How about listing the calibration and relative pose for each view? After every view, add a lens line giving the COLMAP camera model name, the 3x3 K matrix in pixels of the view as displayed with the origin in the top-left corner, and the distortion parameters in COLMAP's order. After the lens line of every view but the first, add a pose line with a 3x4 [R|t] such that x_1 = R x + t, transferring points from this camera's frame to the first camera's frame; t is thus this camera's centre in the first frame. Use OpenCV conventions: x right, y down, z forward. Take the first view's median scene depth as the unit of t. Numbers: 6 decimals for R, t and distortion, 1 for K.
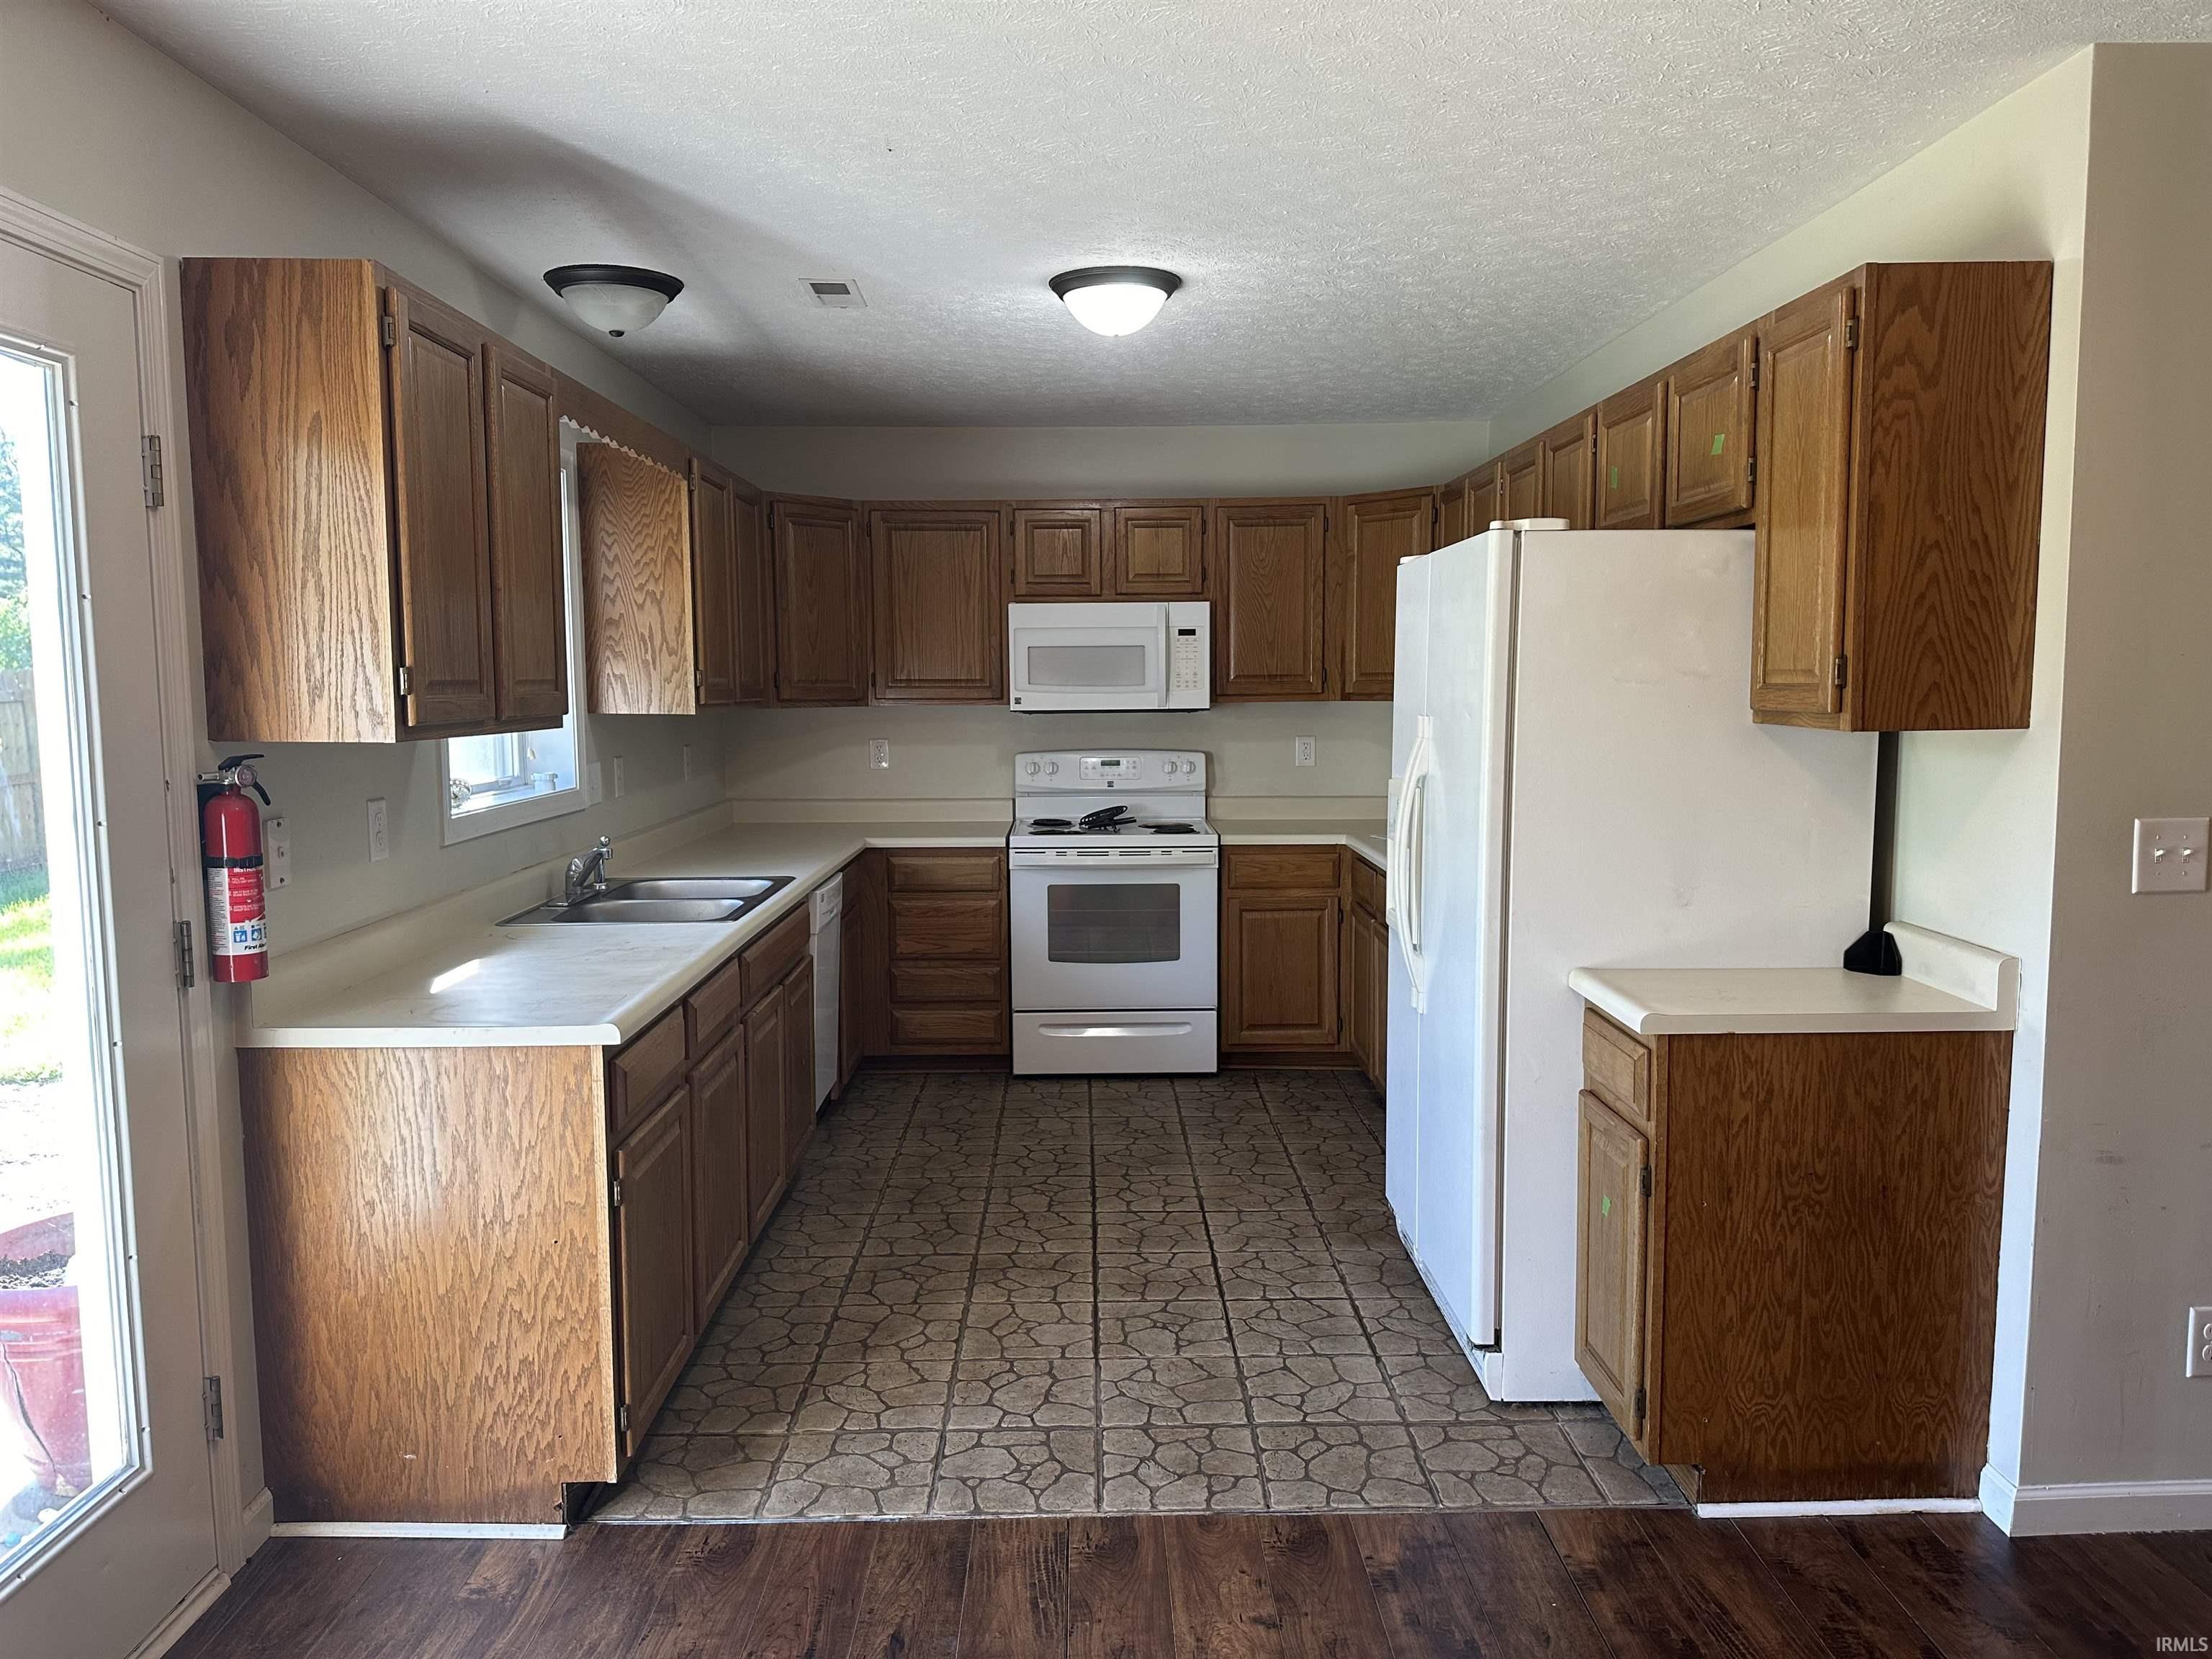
lens RADIAL K [[1542.5, 0, 1113.4], [0, 1542.5, 825.8], [0, 0, 1]] dist [0.081601, -0.000849]
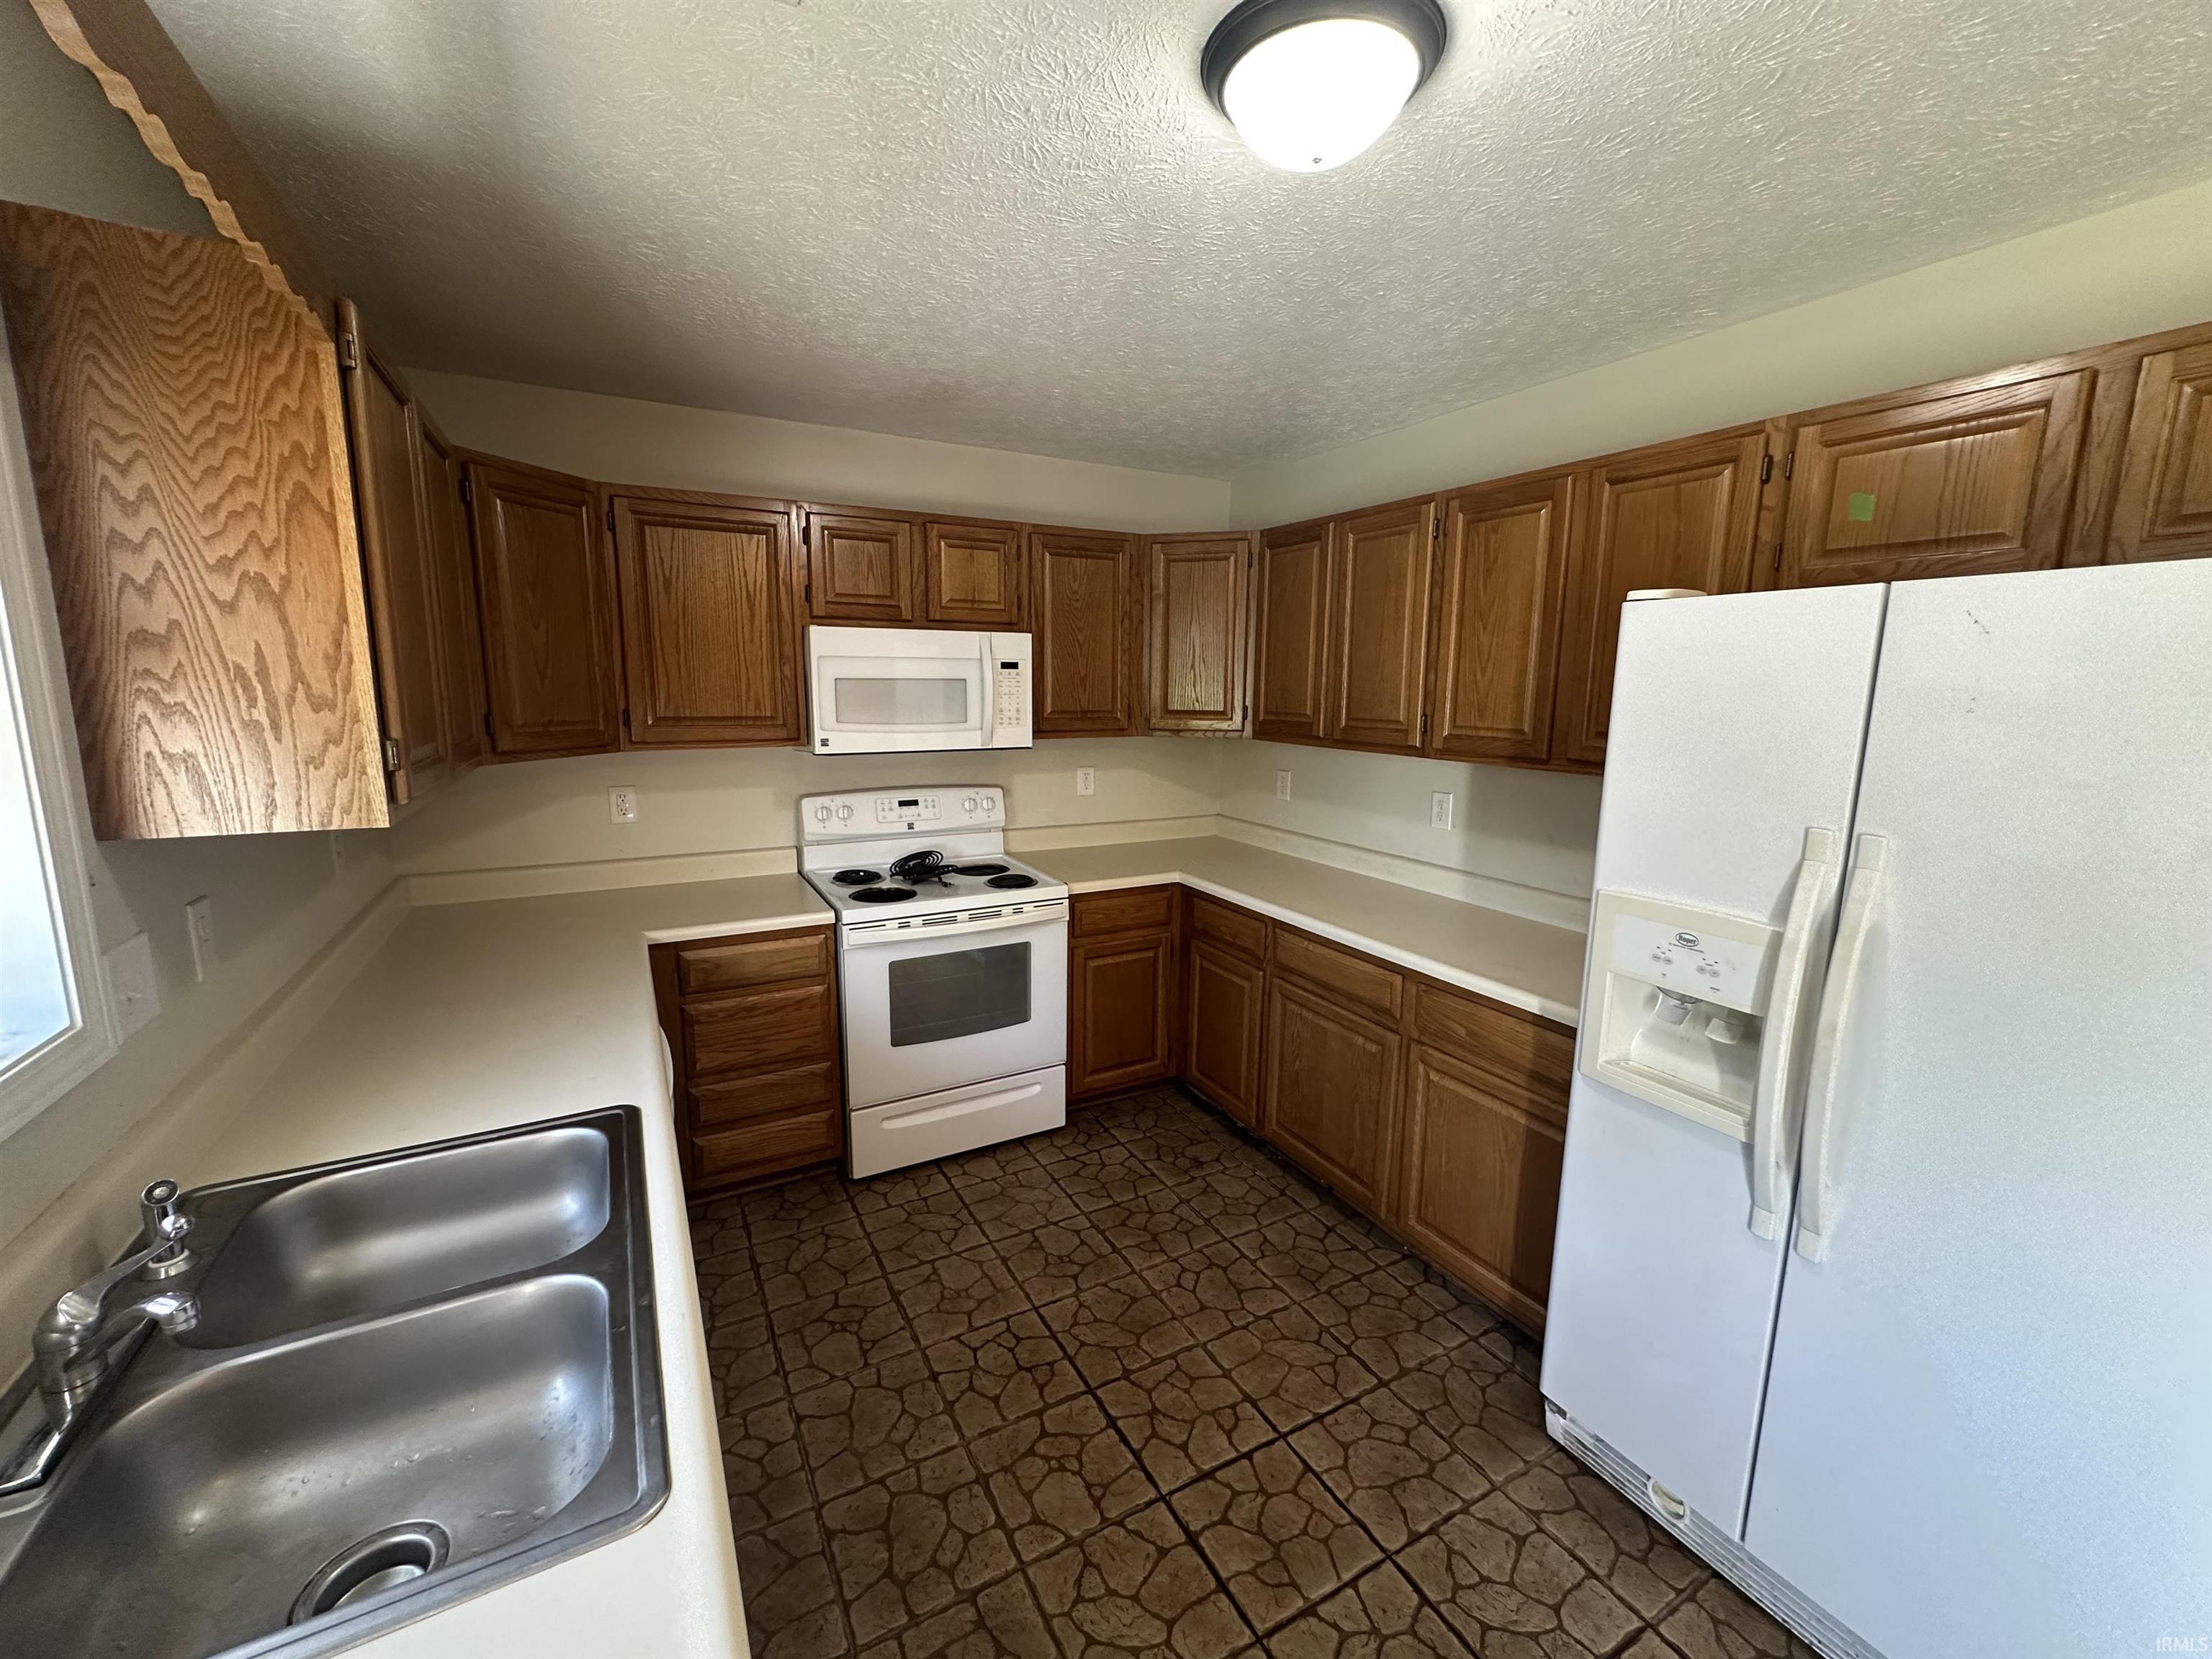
lens RADIAL K [[878.9, 0, 1098.7], [0, 878.9, 820.6], [0, 0, 1]] dist [-0.003243, 0.000440]
pose [[0.883509, -0.060277, 0.464520, -0.159974], [0.029670, 0.996896, 0.072926, -0.071090], [-0.467474, -0.050648, 0.882555, 0.517033]]
